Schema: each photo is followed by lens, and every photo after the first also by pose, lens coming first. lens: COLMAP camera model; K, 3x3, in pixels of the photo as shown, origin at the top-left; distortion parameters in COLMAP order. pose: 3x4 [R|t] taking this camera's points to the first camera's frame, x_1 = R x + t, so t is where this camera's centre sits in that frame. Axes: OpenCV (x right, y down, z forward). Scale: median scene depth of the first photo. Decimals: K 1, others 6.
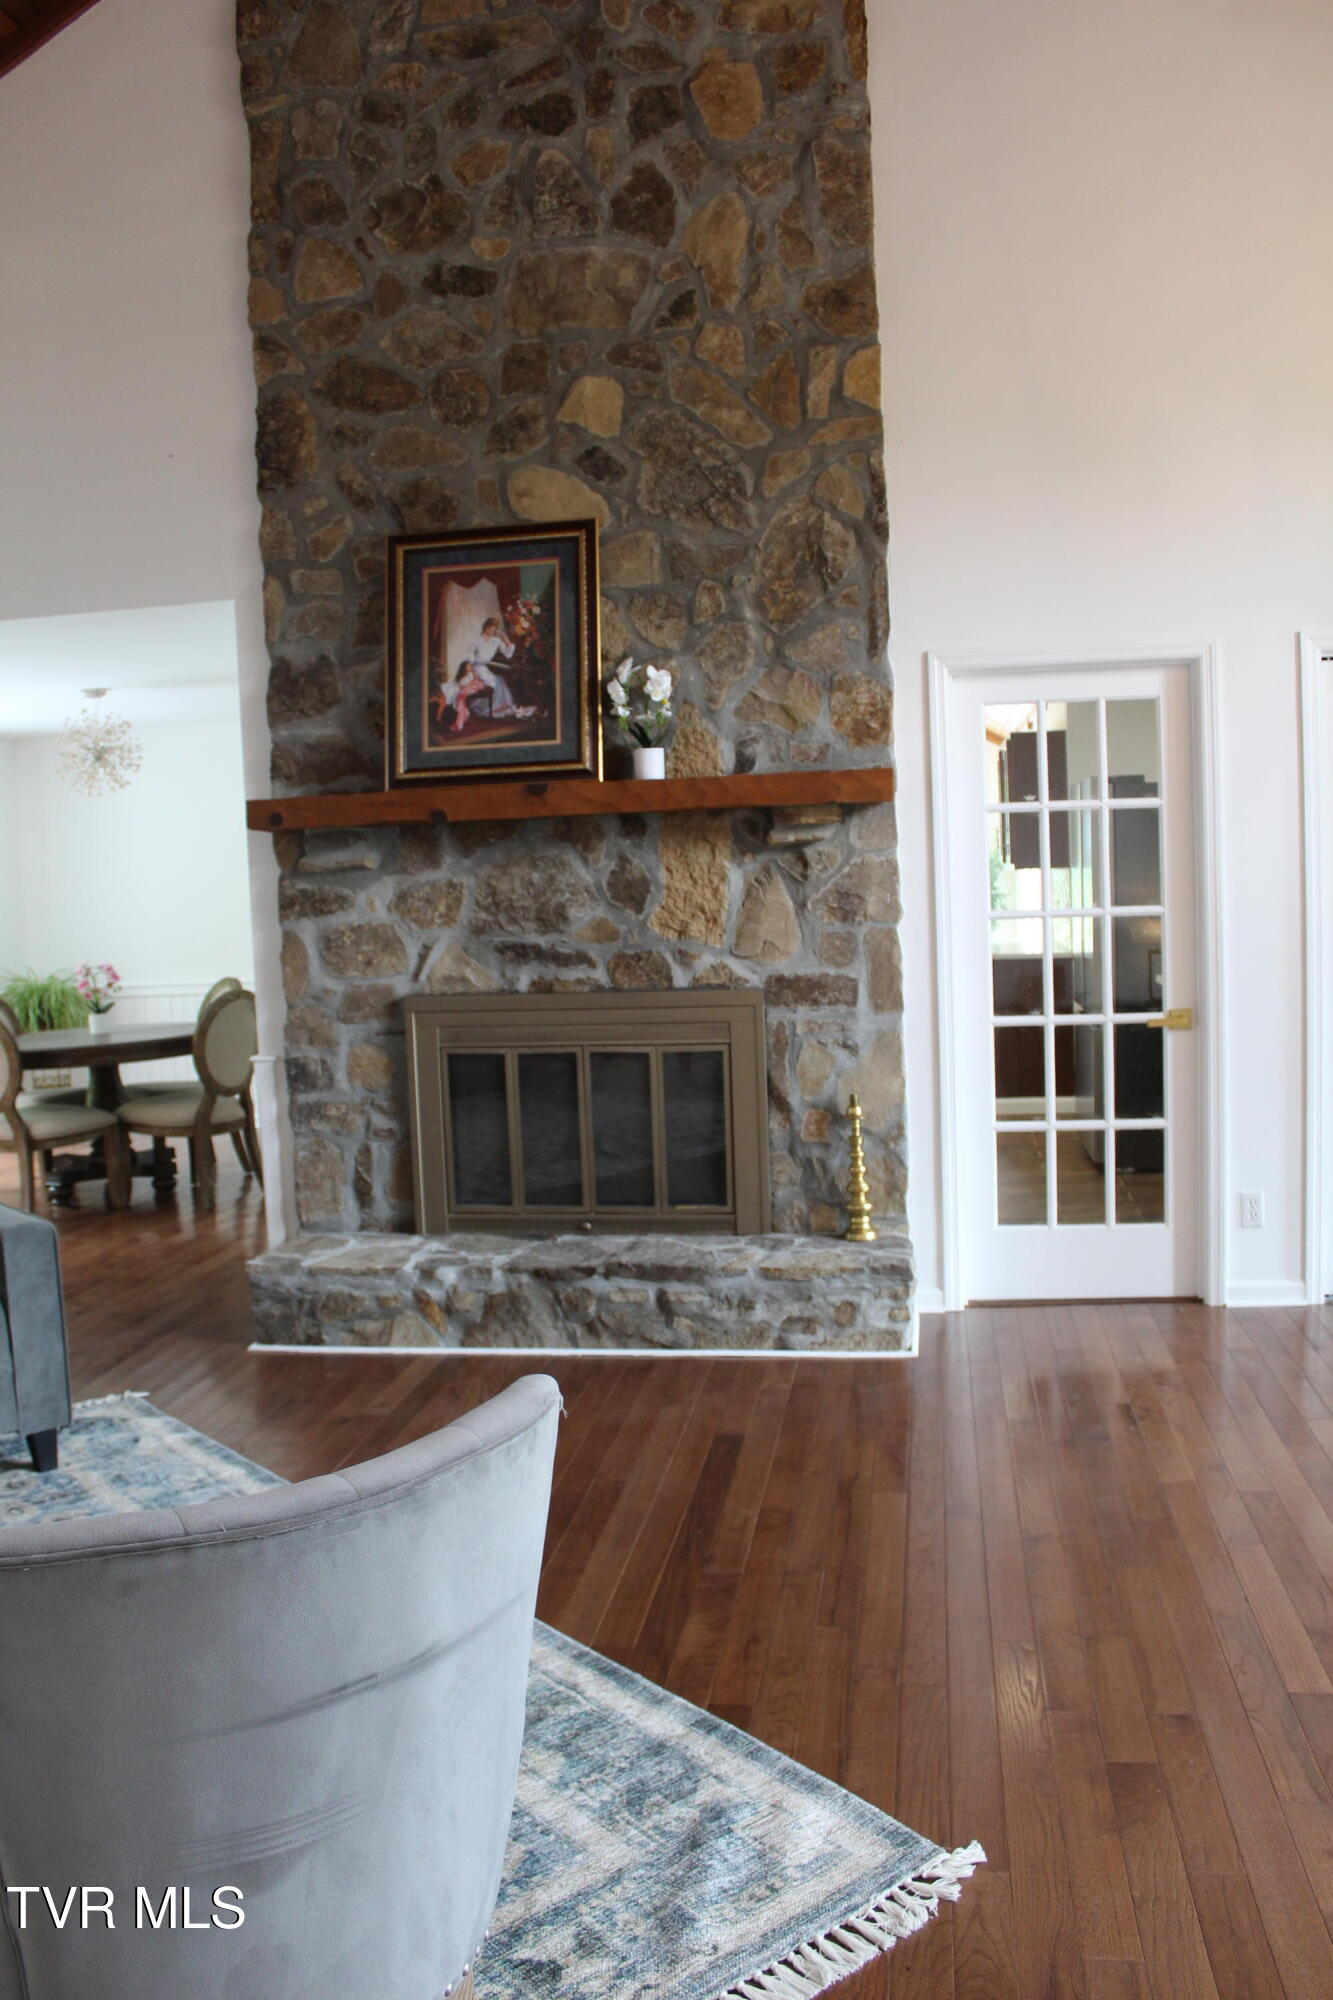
lens RADIAL K [[1657.9, 0, 660.2], [0, 1657.9, 997.7], [0, 0, 1]] dist [-0.173612, 0.164960]
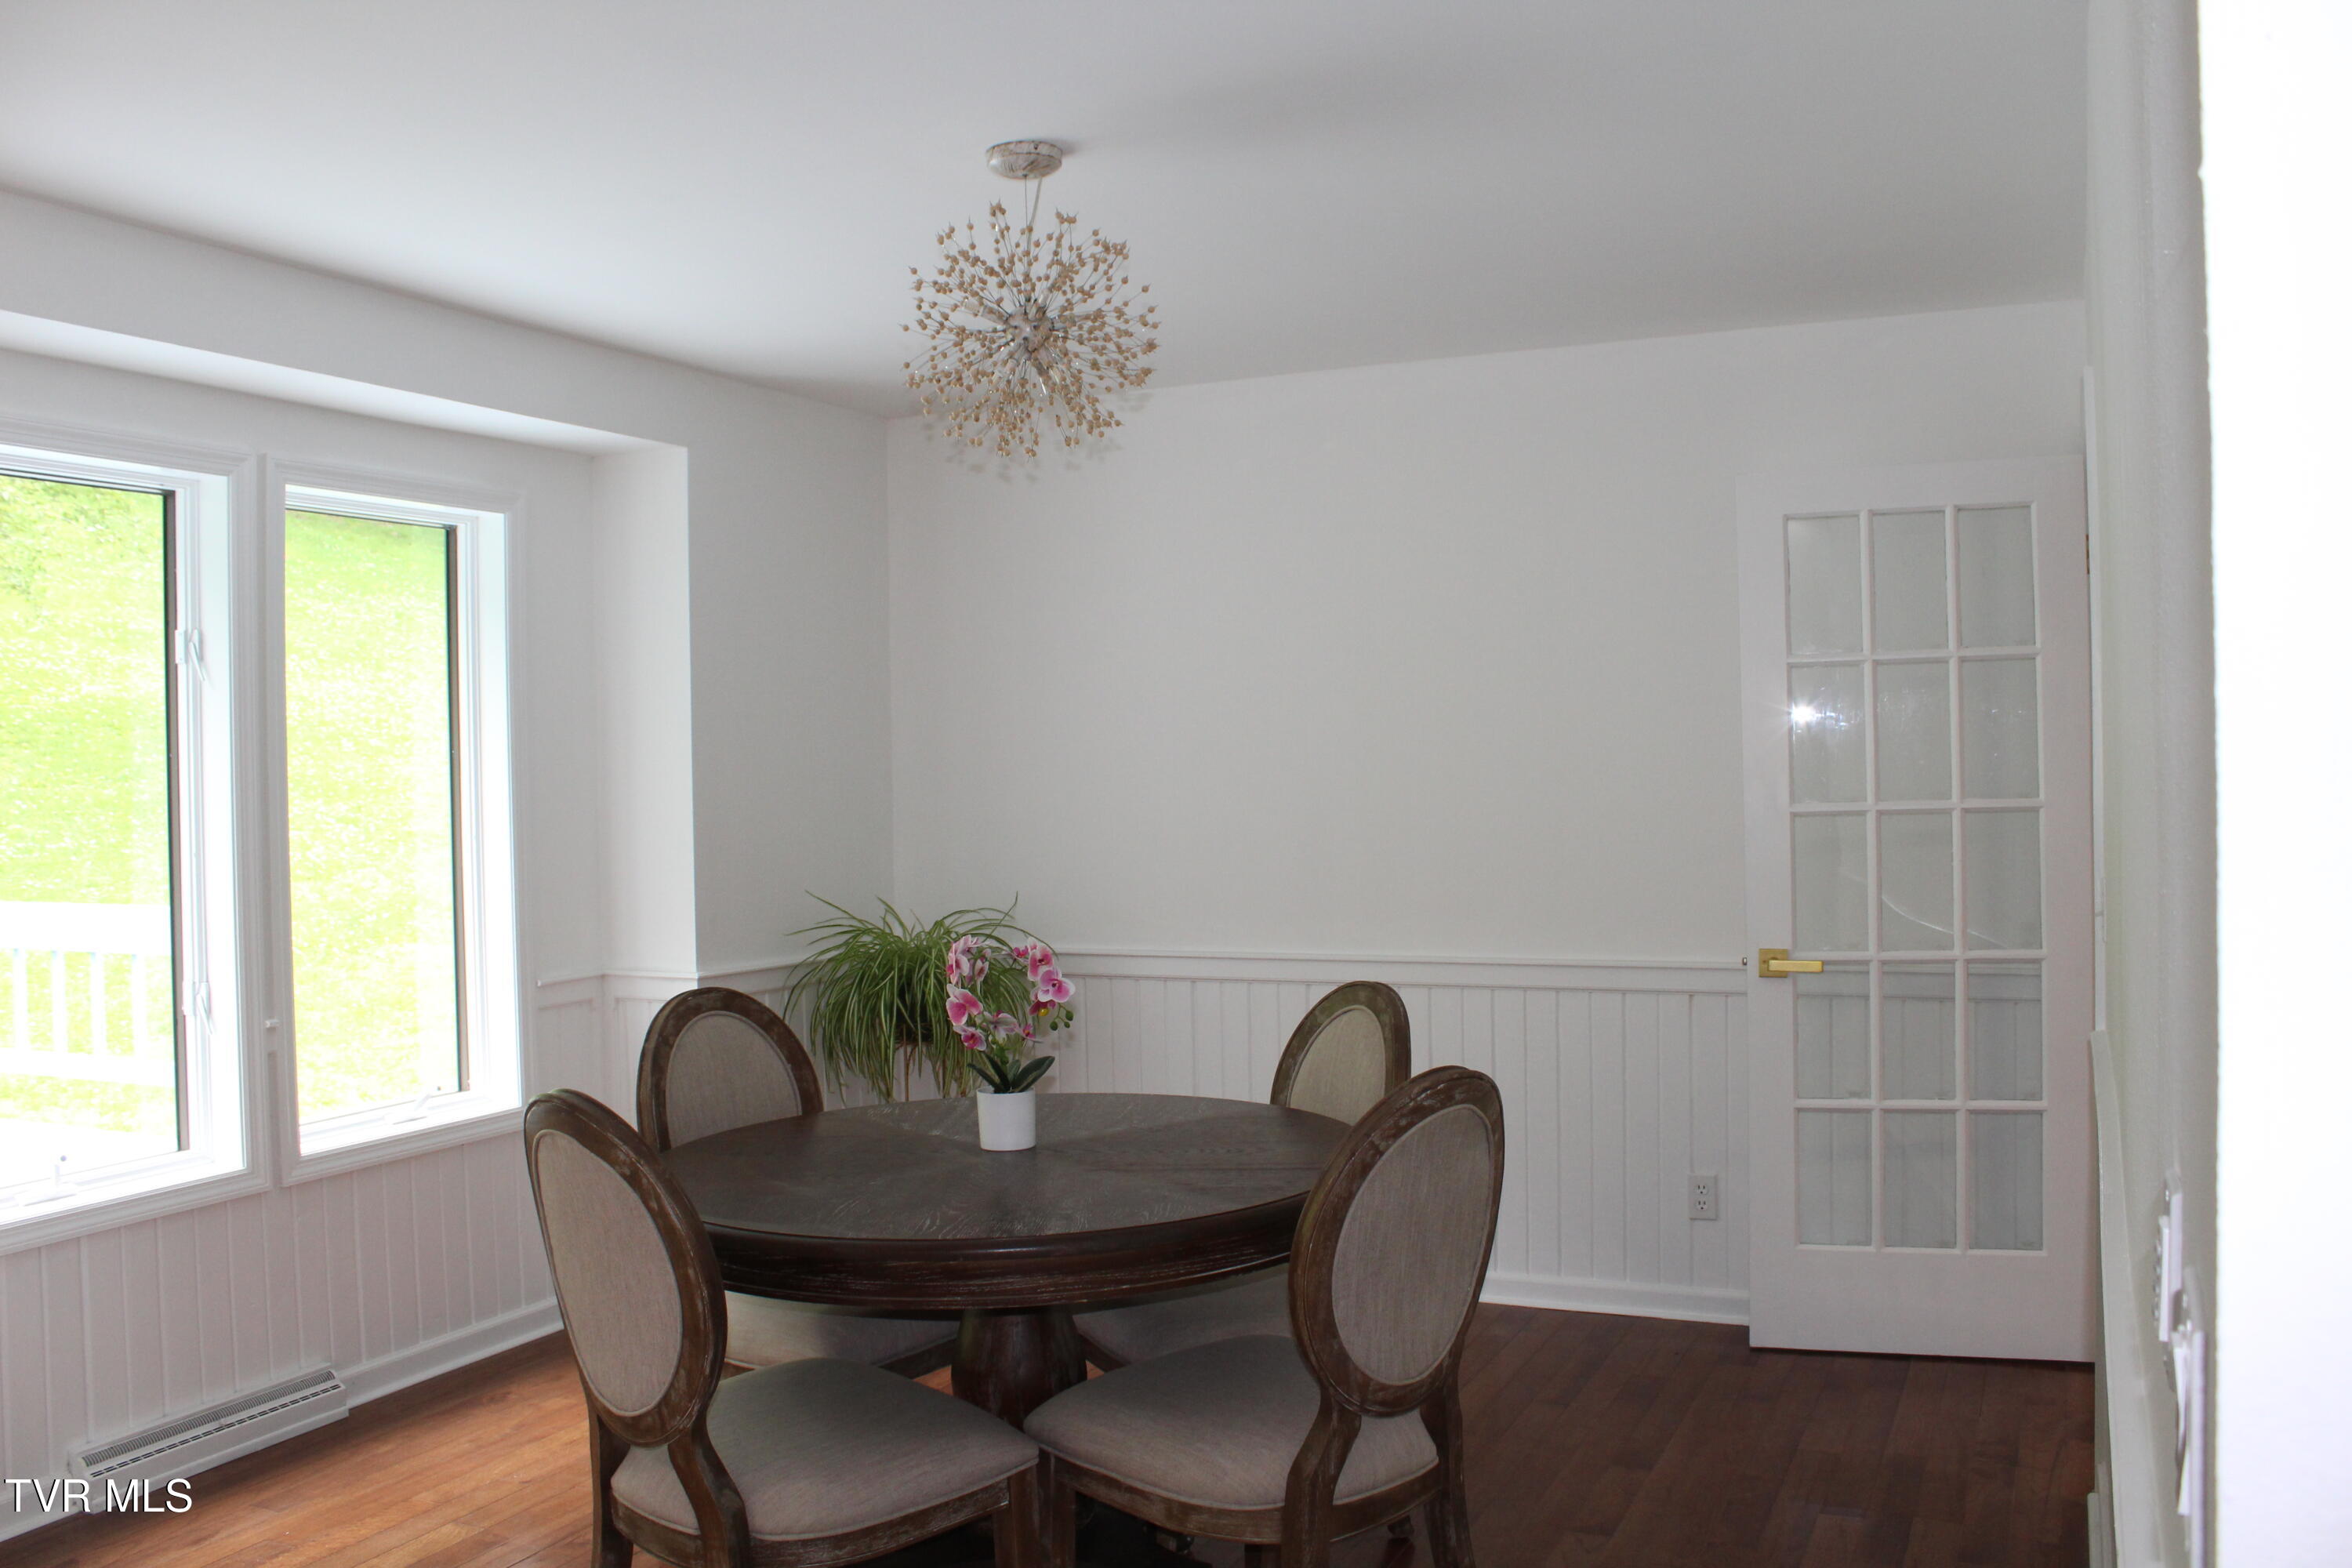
lens RADIAL K [[1949.7, 0, 1177.8], [0, 1949.7, 780.9], [0, 0, 1]] dist [-0.173612, 0.164960]
pose [[0.962390, 0.026399, -0.270387, -0.304595], [-0.043256, 0.997461, -0.056575, -0.052605], [0.268207, 0.066143, 0.961088, 0.928947]]
